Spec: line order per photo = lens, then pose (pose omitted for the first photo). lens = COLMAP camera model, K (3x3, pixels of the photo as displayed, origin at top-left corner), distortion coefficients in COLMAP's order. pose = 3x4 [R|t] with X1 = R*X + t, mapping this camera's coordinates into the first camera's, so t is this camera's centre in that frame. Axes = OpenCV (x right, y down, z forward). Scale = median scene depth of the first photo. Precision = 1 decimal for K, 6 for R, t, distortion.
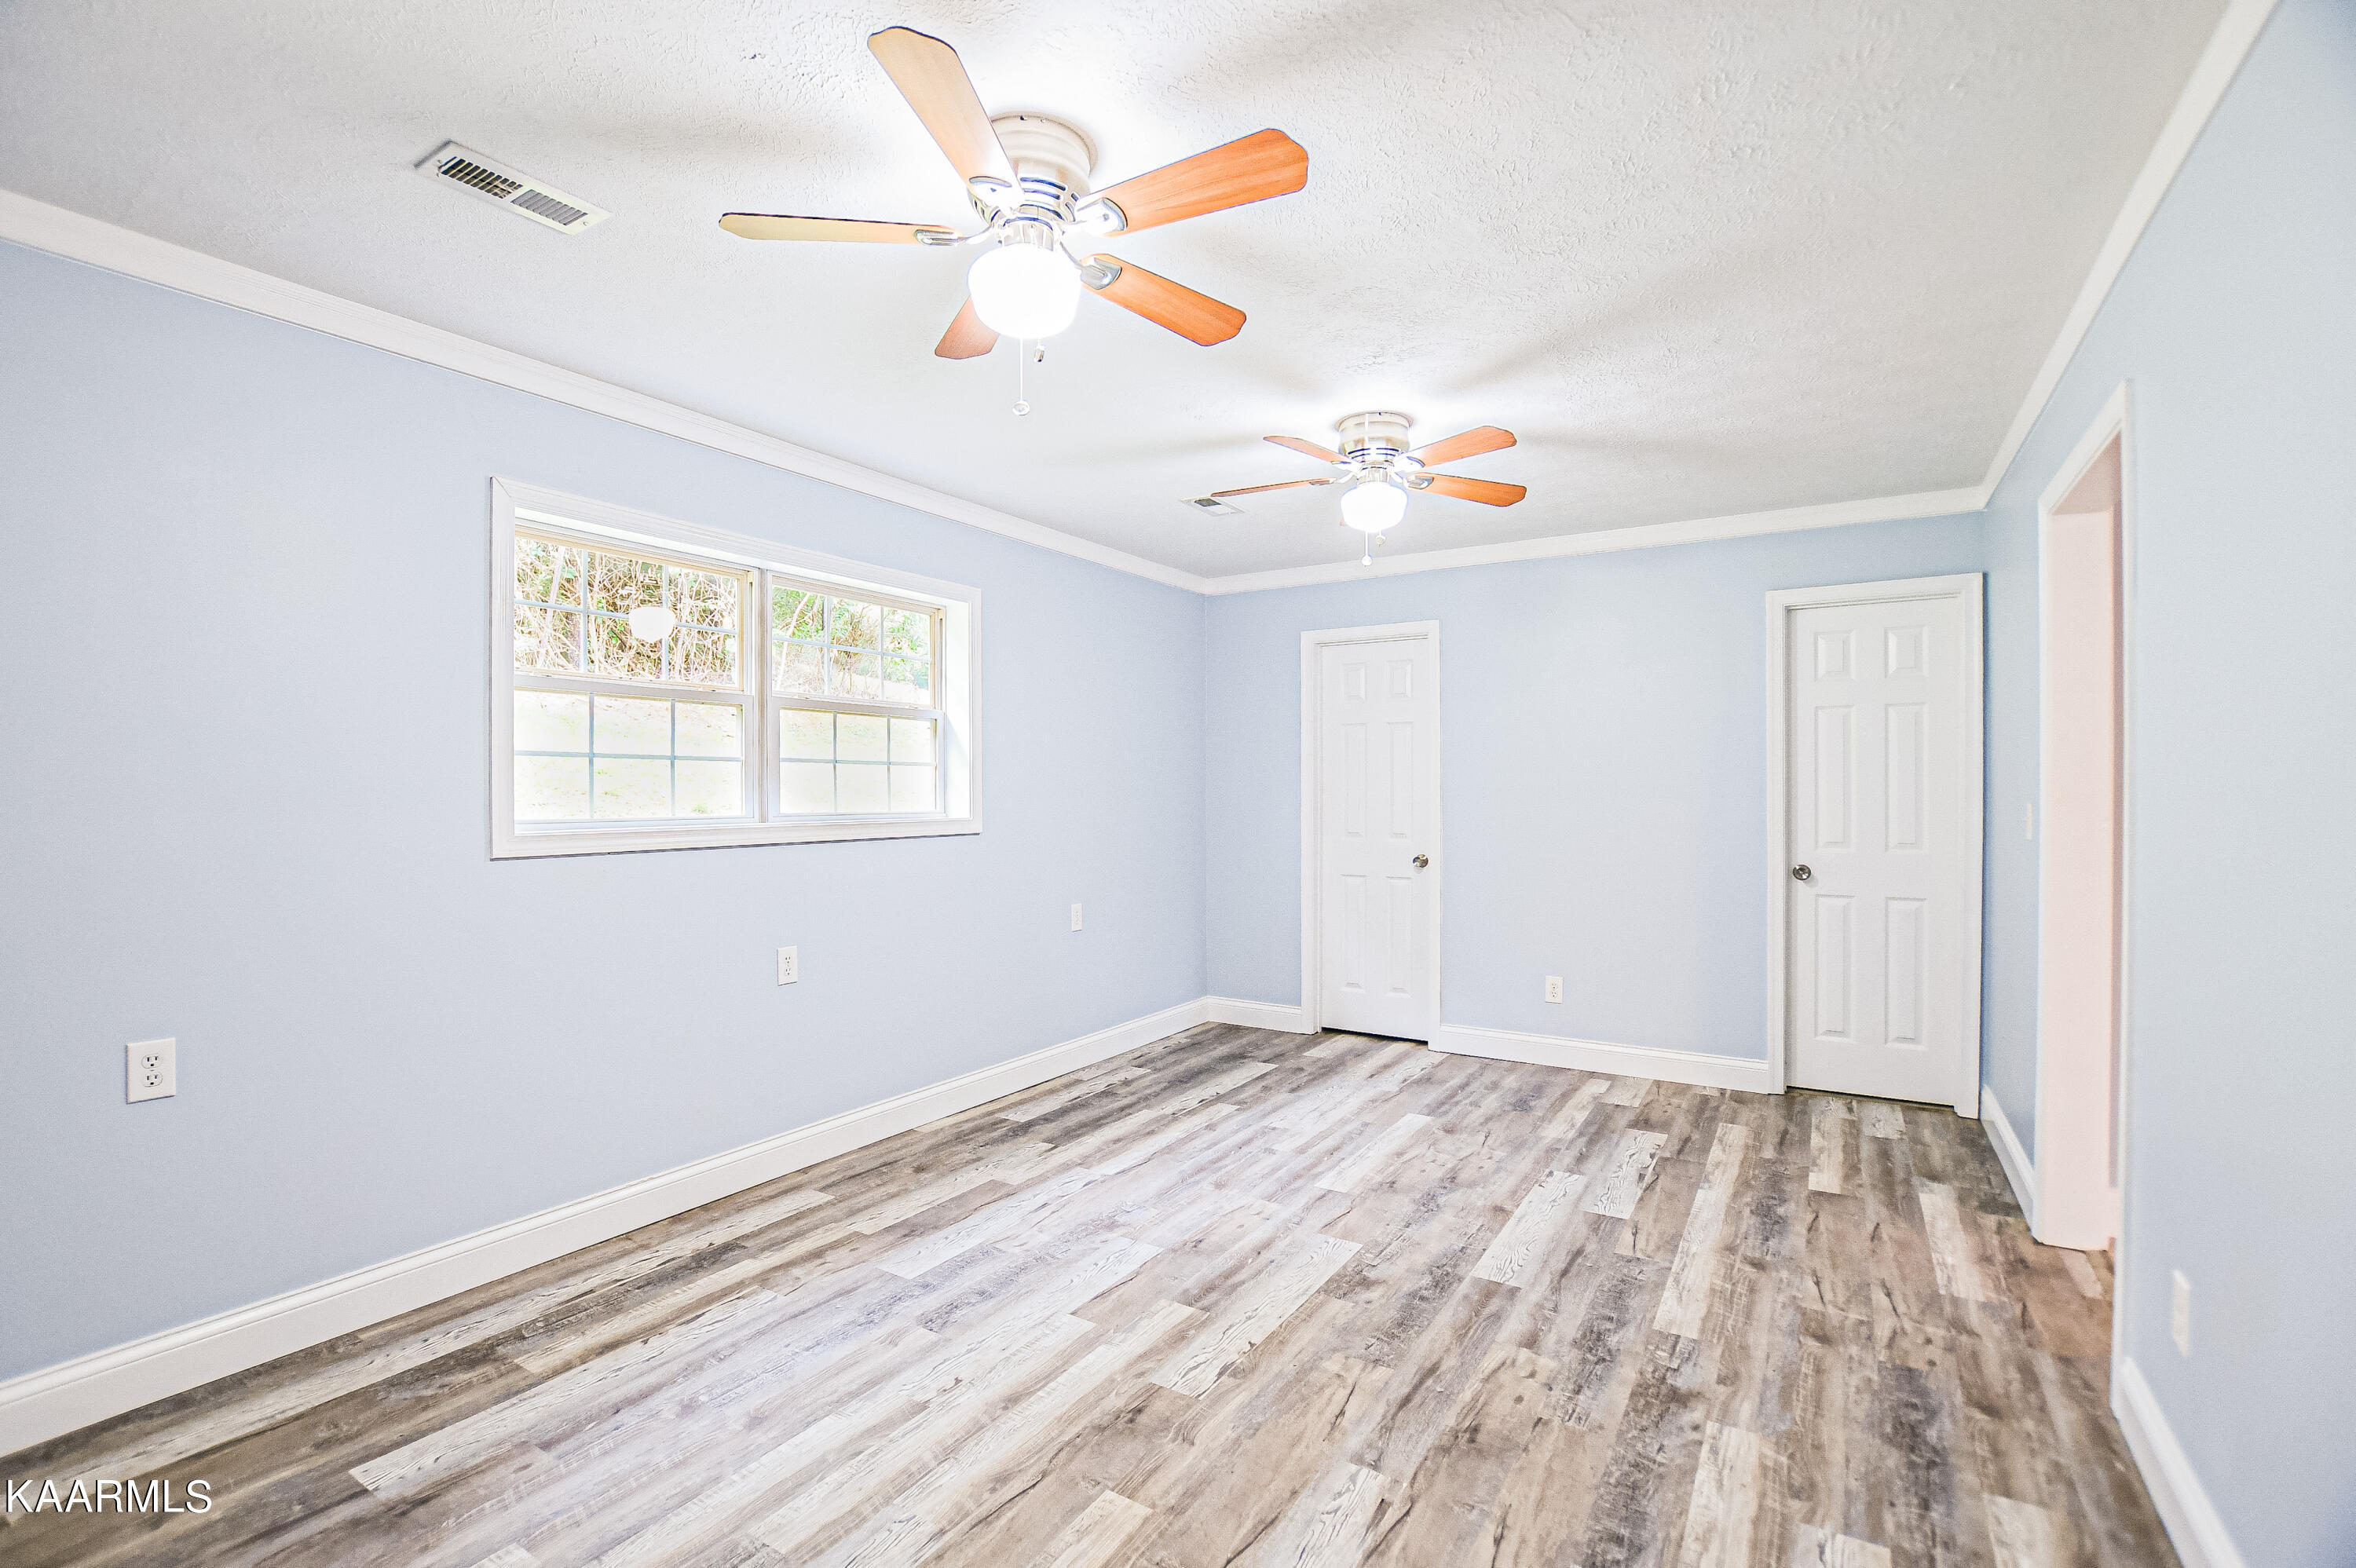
lens RADIAL K [[1044.7, 0, 1163.0], [0, 1044.7, 796.1], [0, 0, 1]] dist [-0.028426, -0.000072]
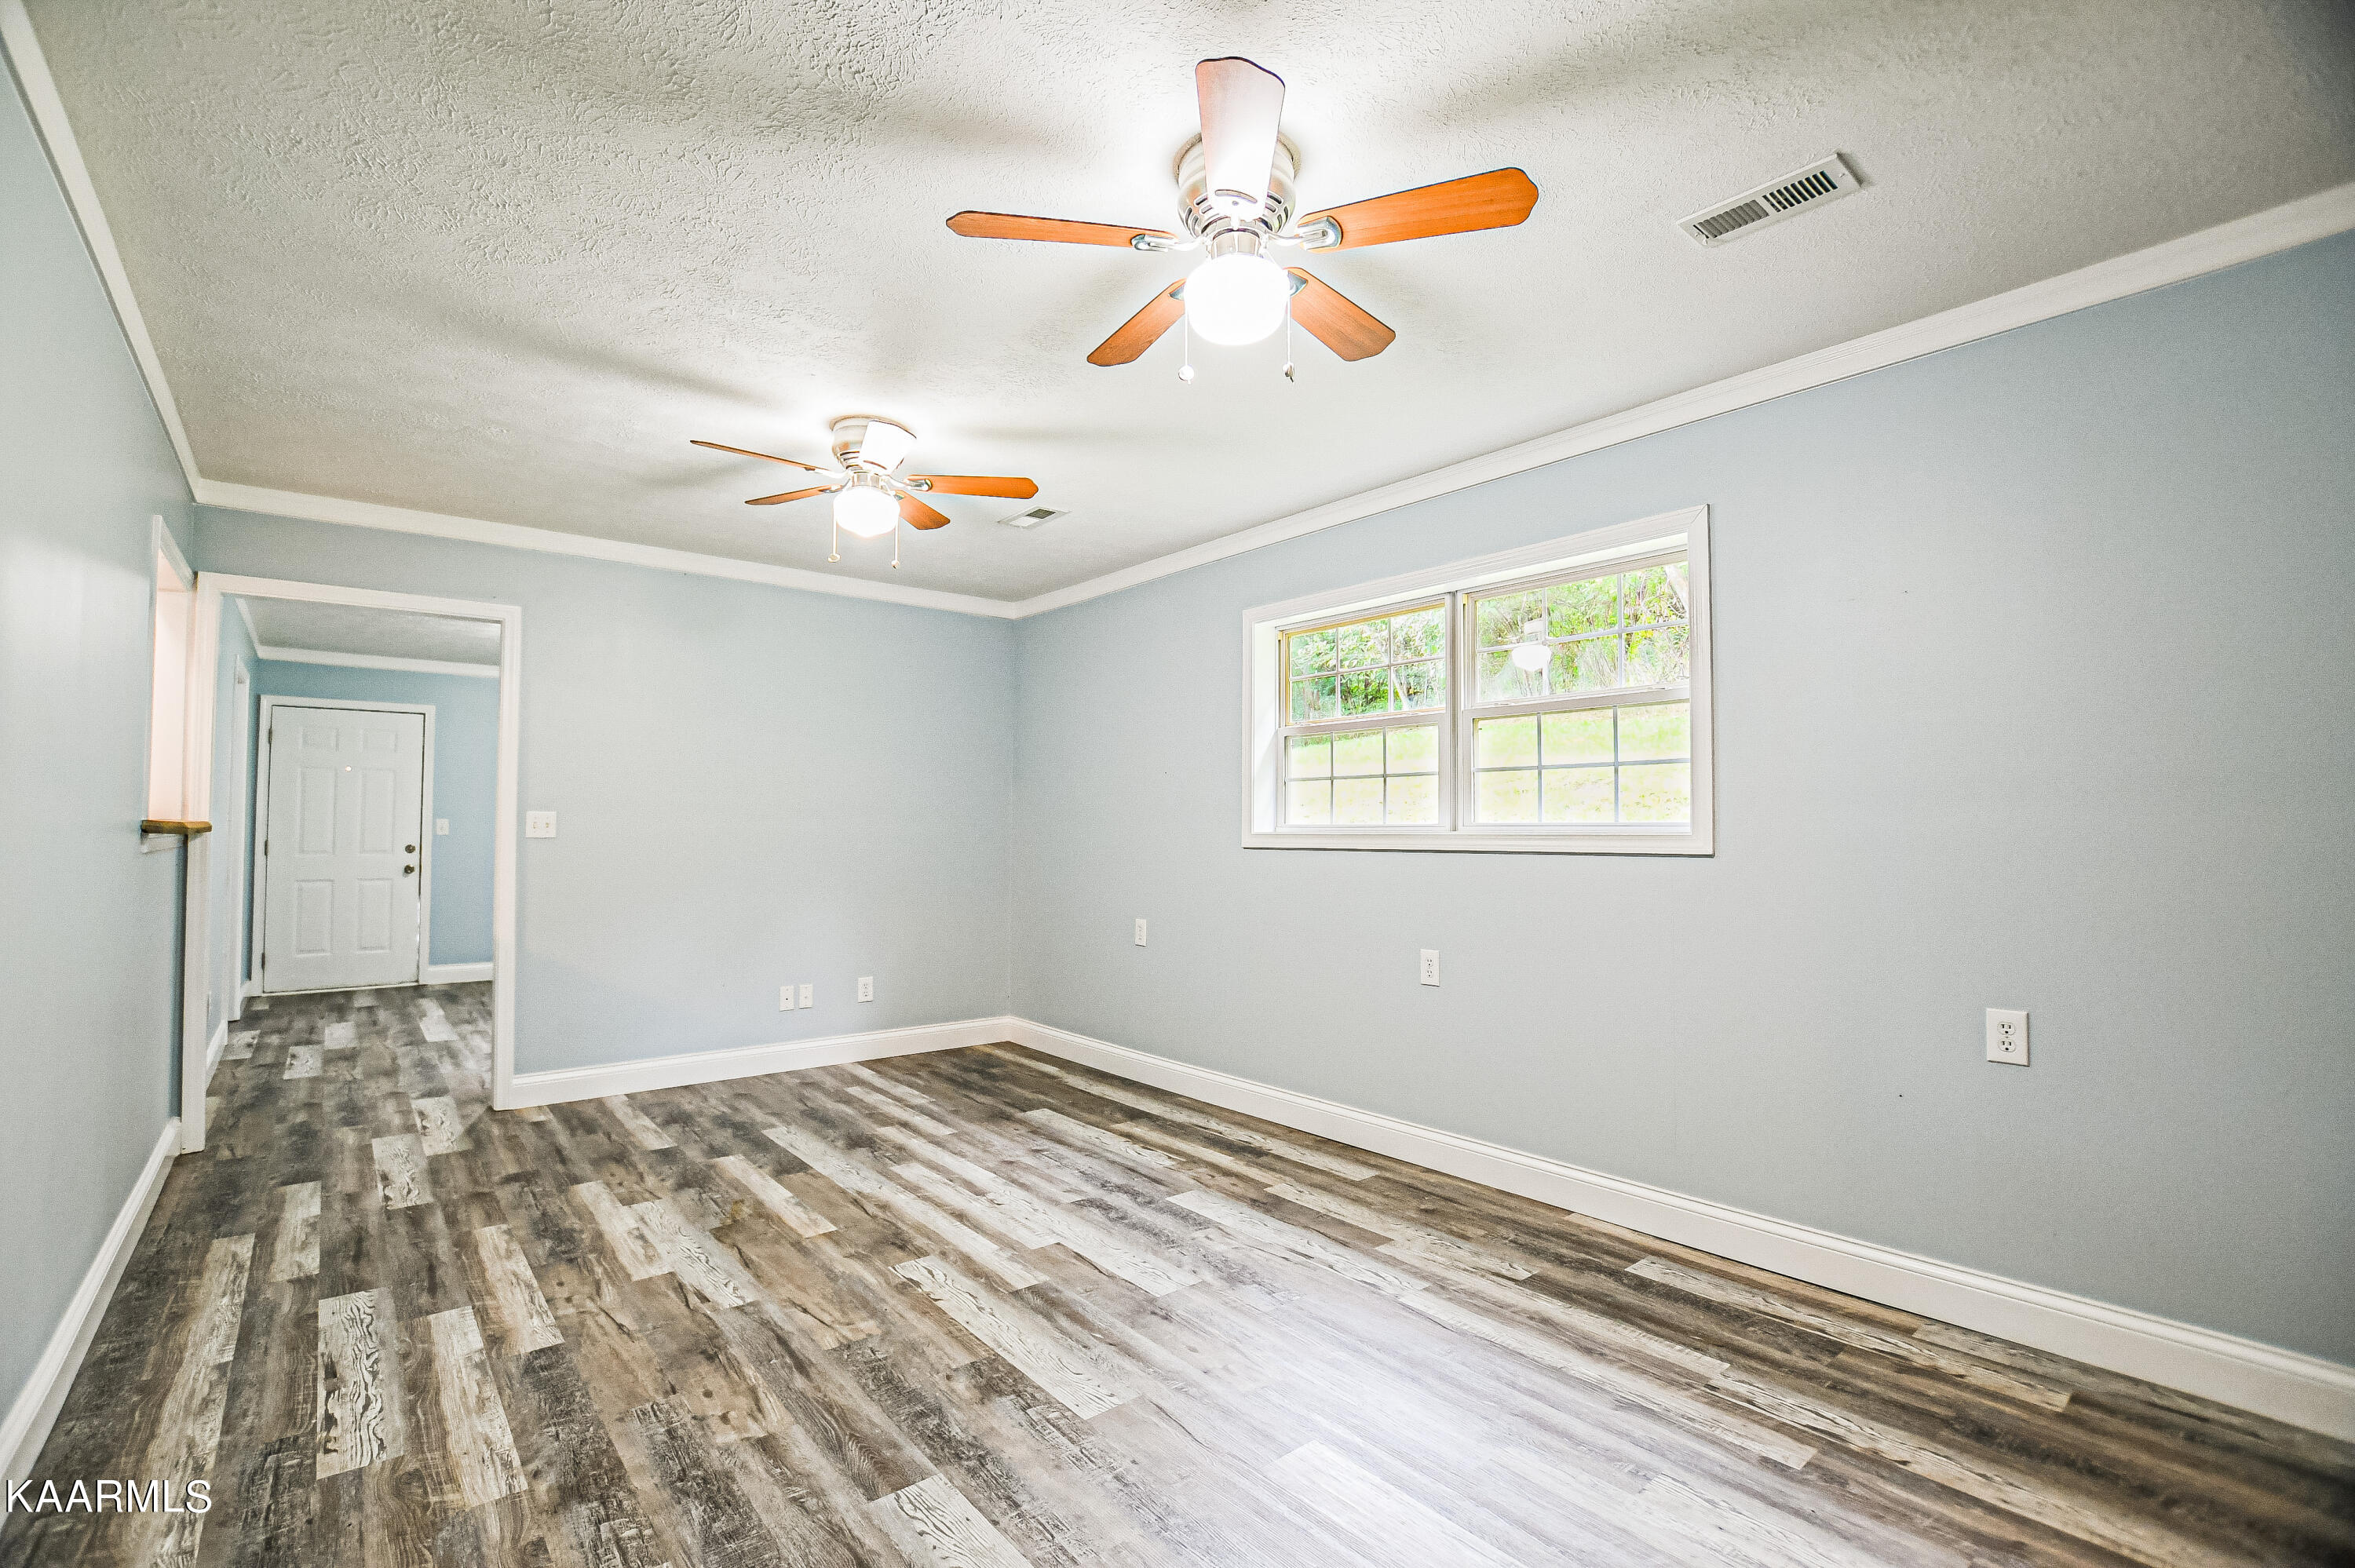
lens RADIAL K [[1044.3, 0, 1162.2], [0, 1044.3, 787.9], [0, 0, 1]] dist [-0.028426, -0.000072]
pose [[-0.312322, -0.040183, -0.949126, 1.023945], [-0.006872, 0.999174, -0.040040, 0.036339], [0.949951, -0.005983, -0.312341, 1.511915]]
